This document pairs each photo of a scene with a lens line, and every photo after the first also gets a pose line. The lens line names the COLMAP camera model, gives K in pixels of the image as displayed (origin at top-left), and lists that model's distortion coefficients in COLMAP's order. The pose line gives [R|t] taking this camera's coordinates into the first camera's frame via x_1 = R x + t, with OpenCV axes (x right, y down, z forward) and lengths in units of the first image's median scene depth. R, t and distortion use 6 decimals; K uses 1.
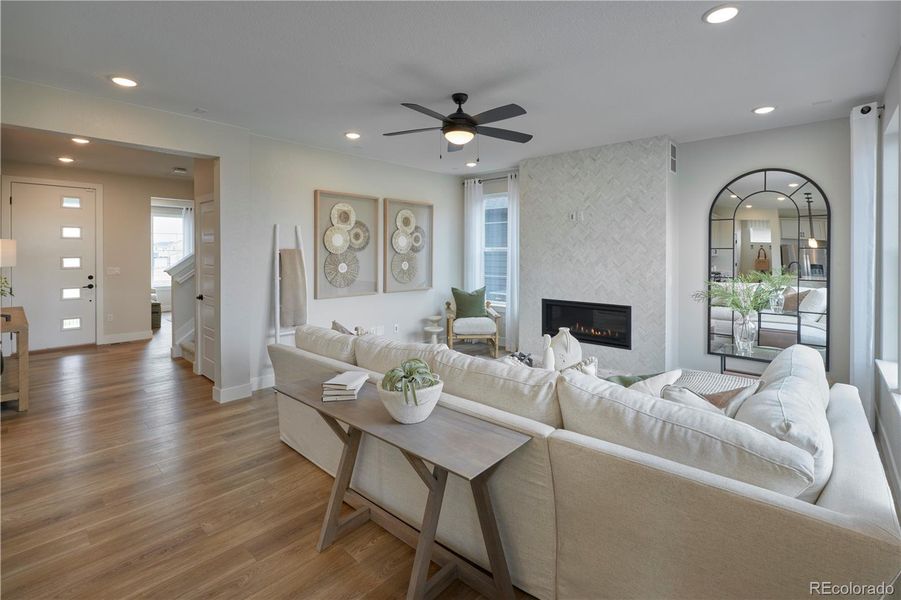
lens RADIAL K [[409.0, 0, 464.7], [0, 409.0, 254.0], [0, 0, 1]] dist [-0.000066, -0.000062]
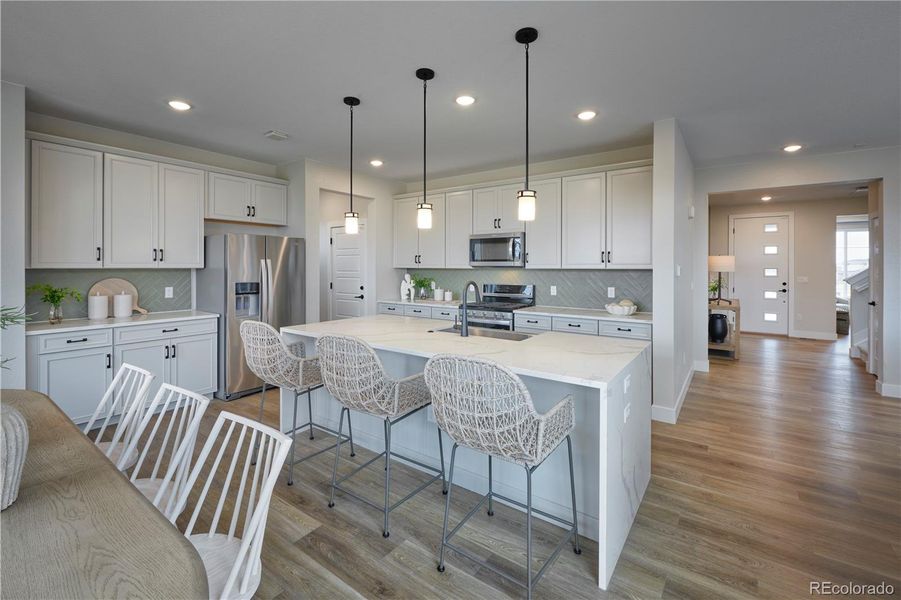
lens RADIAL K [[389.5, 0, 451.3], [0, 389.5, 266.9], [0, 0, 1]] dist [0.000170, -0.000031]
pose [[0.096384, -0.001576, -0.995343, 0.279779], [-0.005456, 0.999983, -0.002112, 0.014710], [0.995329, 0.005634, 0.096373, -0.226067]]
